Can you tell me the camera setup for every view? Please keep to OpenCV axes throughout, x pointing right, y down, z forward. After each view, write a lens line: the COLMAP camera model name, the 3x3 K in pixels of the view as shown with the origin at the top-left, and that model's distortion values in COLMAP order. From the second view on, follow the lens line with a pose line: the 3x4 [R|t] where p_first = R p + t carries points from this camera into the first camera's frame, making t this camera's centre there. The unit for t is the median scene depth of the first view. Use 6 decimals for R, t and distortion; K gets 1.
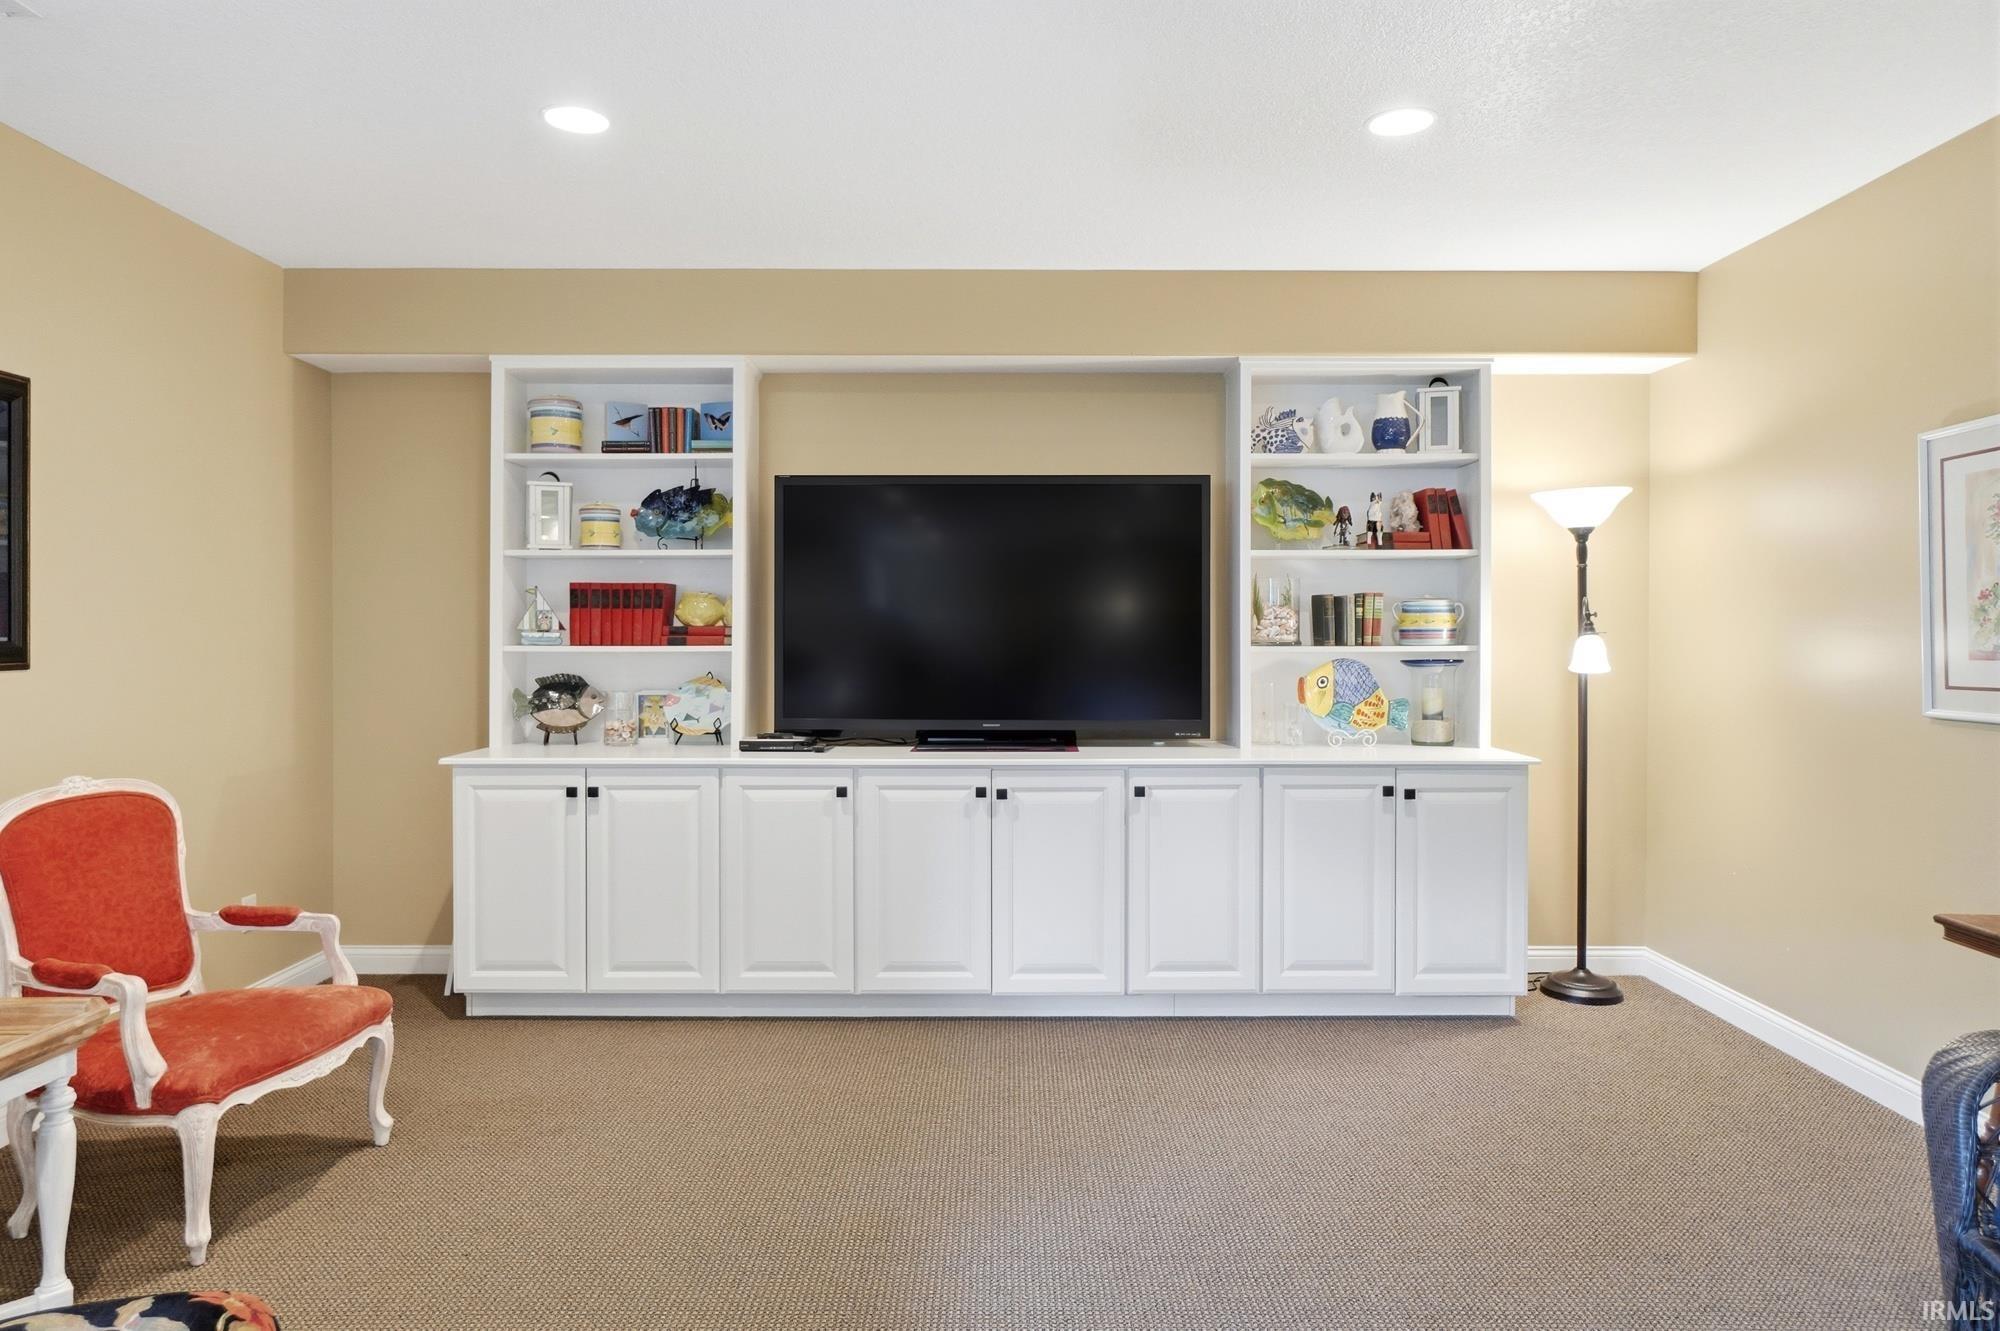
lens RADIAL K [[1252.2, 0, 1004.3], [0, 1252.2, 647.8], [0, 0, 1]] dist [0.003385, 0.004981]
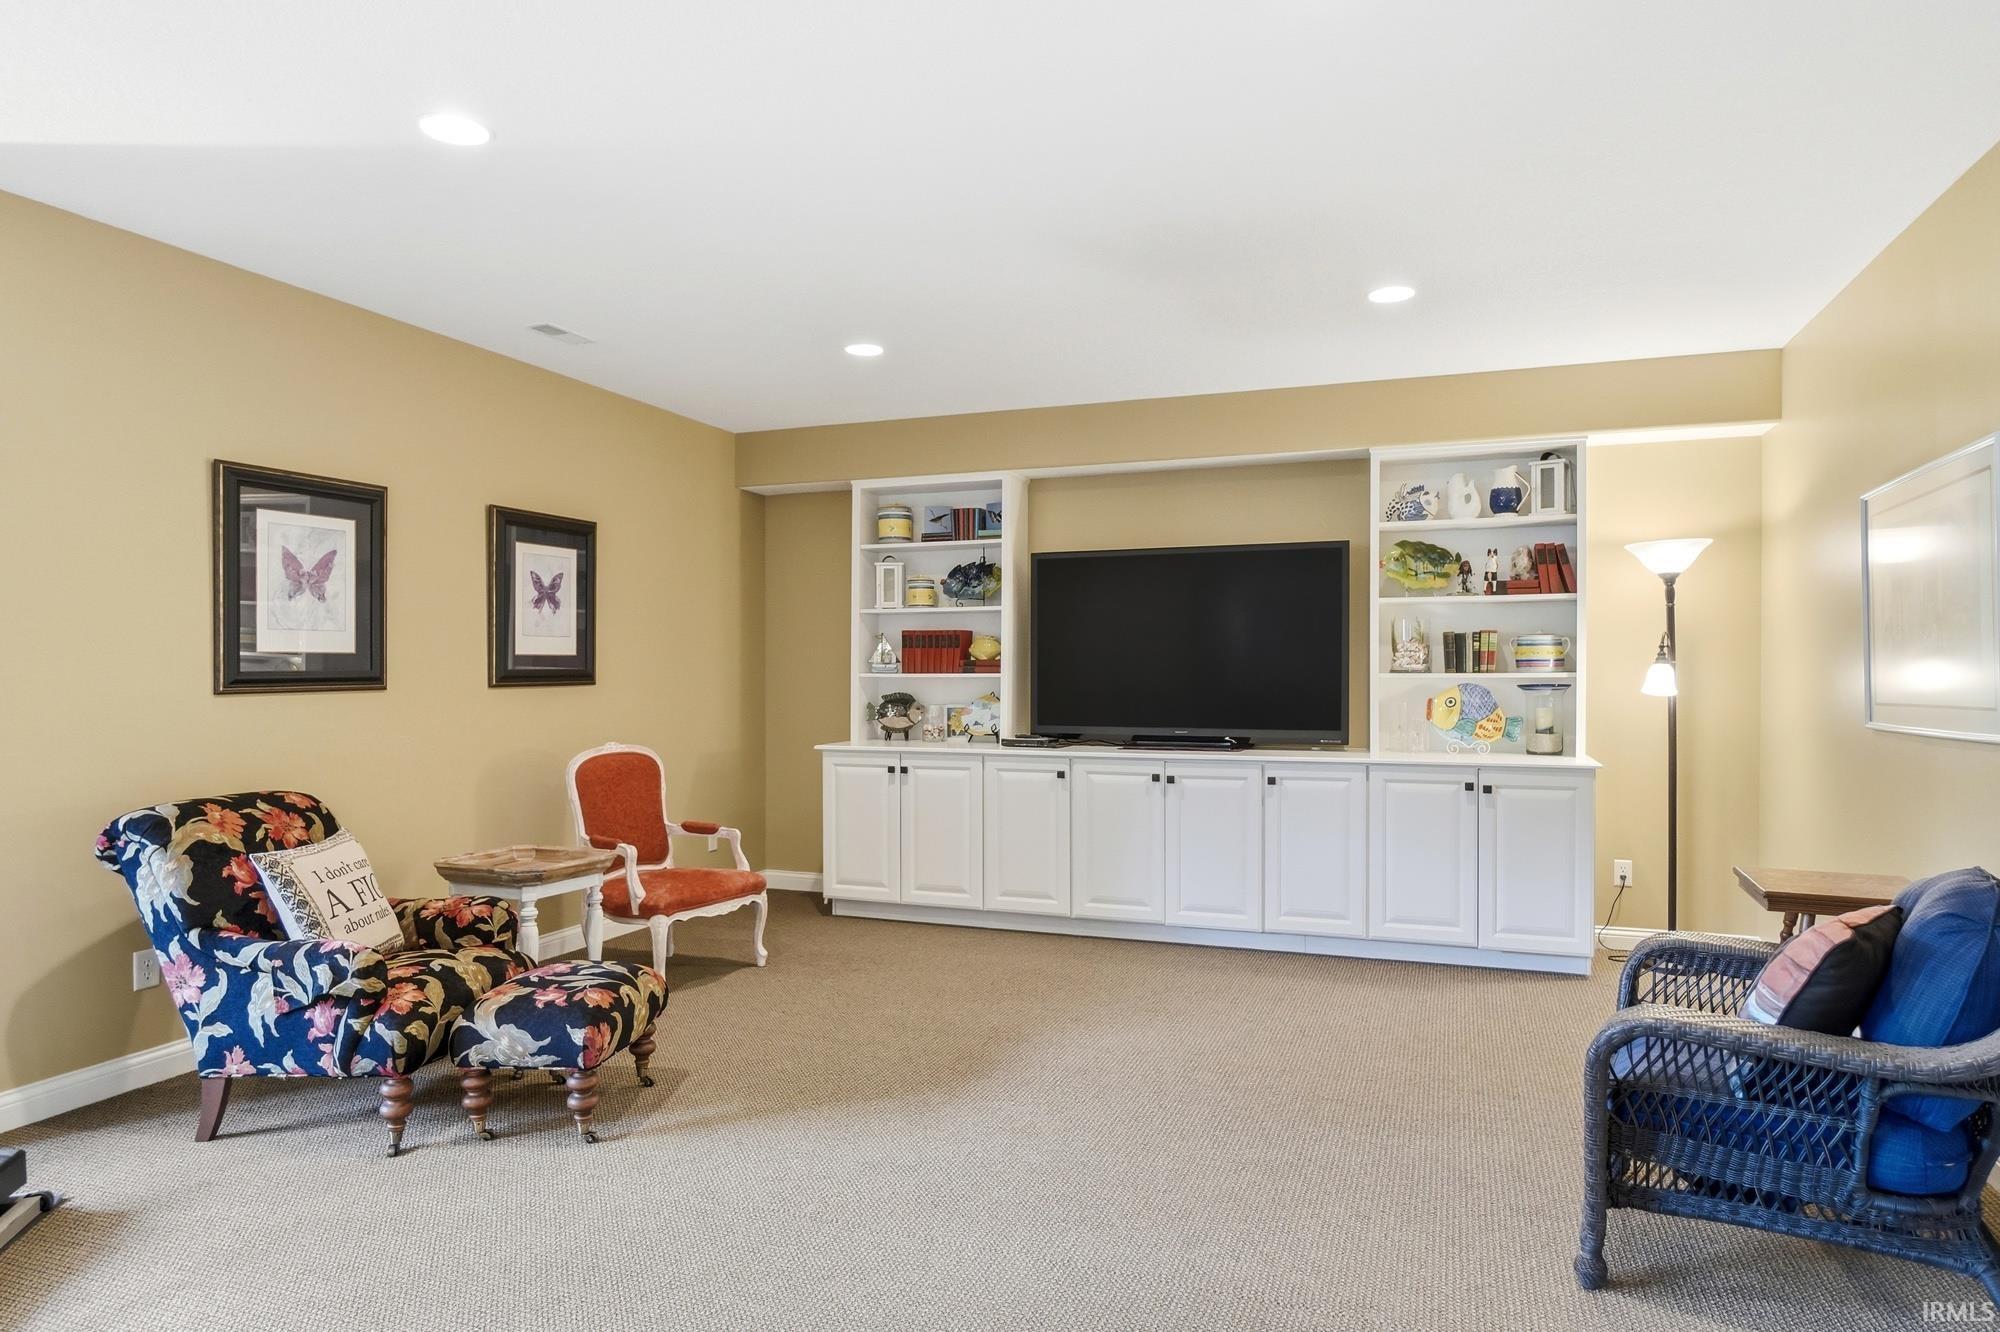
lens RADIAL K [[1202.8, 0, 1001.1], [0, 1202.8, 679.2], [0, 0, 1]] dist [-0.006005, -0.001403]
pose [[0.933397, 0.000869, -0.358843, 0.271748], [-0.002060, 0.999994, -0.002936, 0.009093], [0.358838, 0.003480, 0.933393, -0.279895]]
